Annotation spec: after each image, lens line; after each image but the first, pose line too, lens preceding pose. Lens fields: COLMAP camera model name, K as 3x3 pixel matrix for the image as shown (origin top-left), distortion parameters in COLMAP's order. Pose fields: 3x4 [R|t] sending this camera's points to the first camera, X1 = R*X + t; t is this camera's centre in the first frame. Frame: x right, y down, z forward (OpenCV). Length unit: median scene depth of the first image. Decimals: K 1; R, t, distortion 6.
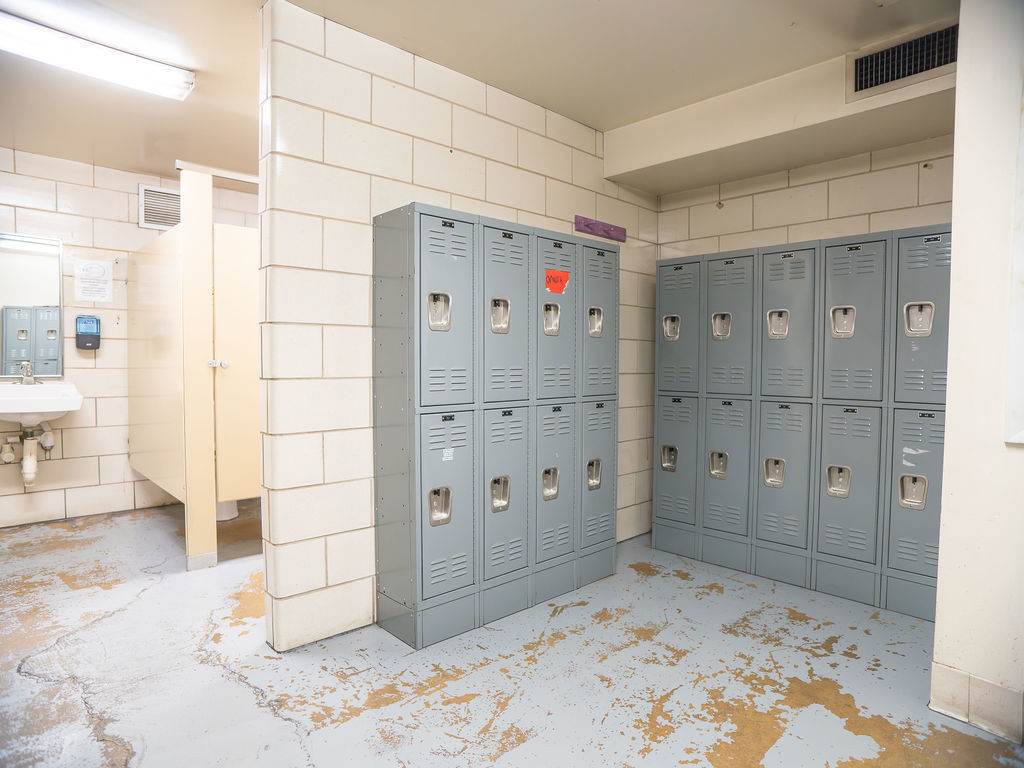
lens RADIAL K [[585.7, 0, 513.6], [0, 585.7, 383.8], [0, 0, 1]] dist [-0.037245, 0.007096]
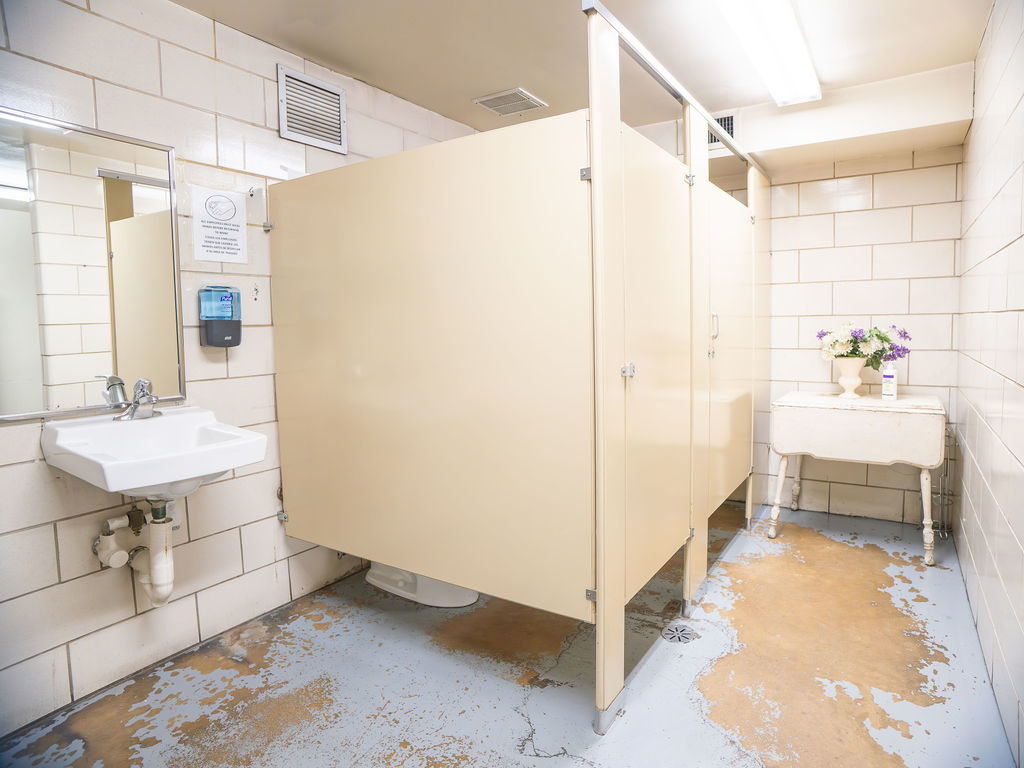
lens RADIAL K [[585.7, 0, 511.8], [0, 585.7, 363.8], [0, 0, 1]] dist [-0.037245, 0.007096]
pose [[0.969725, -0.043008, 0.240384, -0.597953], [0.034248, 0.998592, 0.040502, -0.055810], [-0.241788, -0.031043, 0.969832, 0.368735]]
